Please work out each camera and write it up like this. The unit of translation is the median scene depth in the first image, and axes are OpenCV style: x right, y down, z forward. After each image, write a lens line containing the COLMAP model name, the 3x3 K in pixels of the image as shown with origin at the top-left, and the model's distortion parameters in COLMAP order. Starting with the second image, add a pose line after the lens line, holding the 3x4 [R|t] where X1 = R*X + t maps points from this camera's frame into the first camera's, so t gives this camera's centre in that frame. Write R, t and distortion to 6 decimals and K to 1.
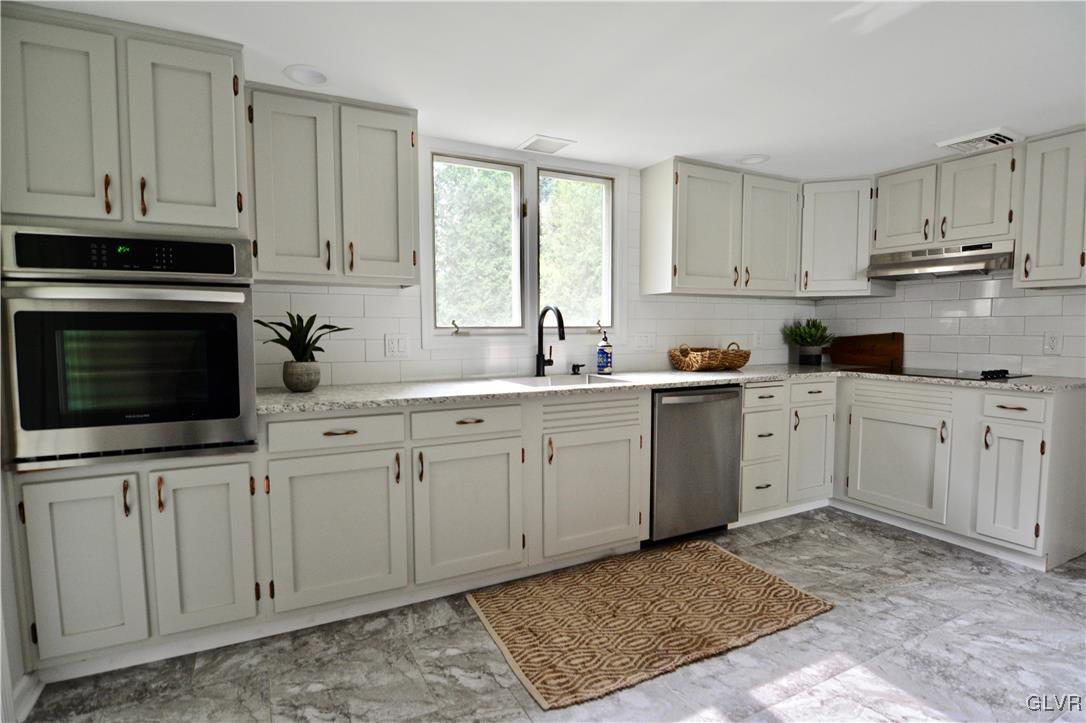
lens RADIAL K [[550.8, 0, 543.0], [0, 550.8, 361.5], [0, 0, 1]] dist [-0.016530, -0.000905]
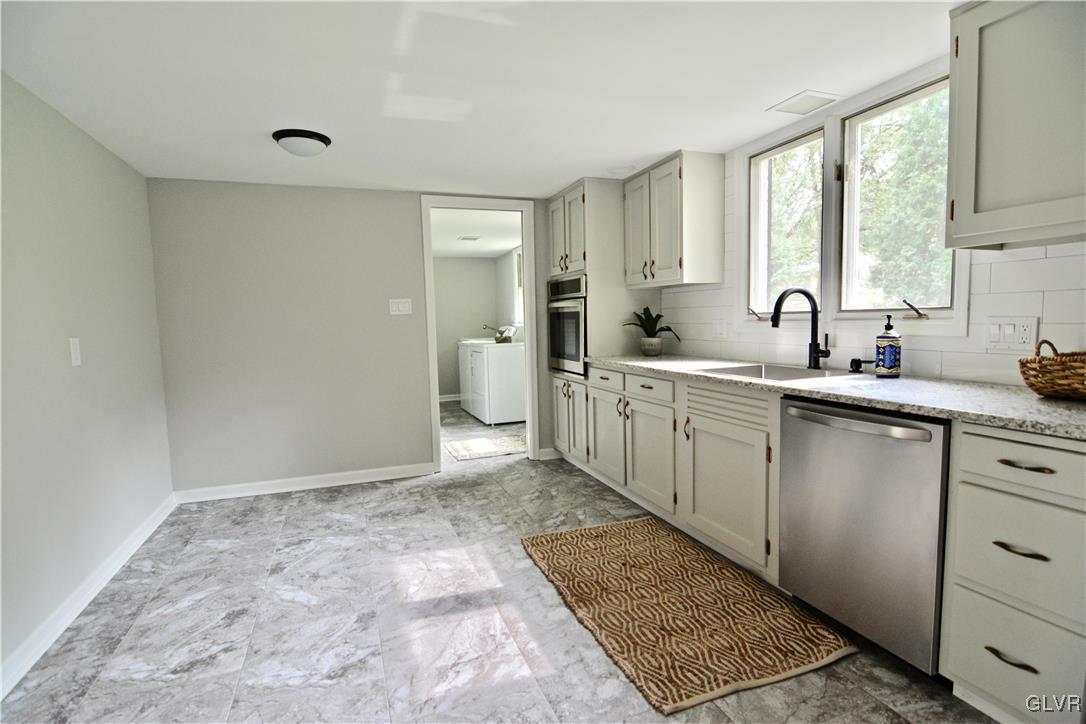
lens RADIAL K [[550.8, 0, 543.0], [0, 550.8, 362.0], [0, 0, 1]] dist [-0.016530, -0.000905]
pose [[-0.140960, 0.082670, -0.986558, 1.292204], [-0.034819, 0.995477, 0.088392, -0.063828], [0.989403, 0.046811, -0.137444, 0.984607]]
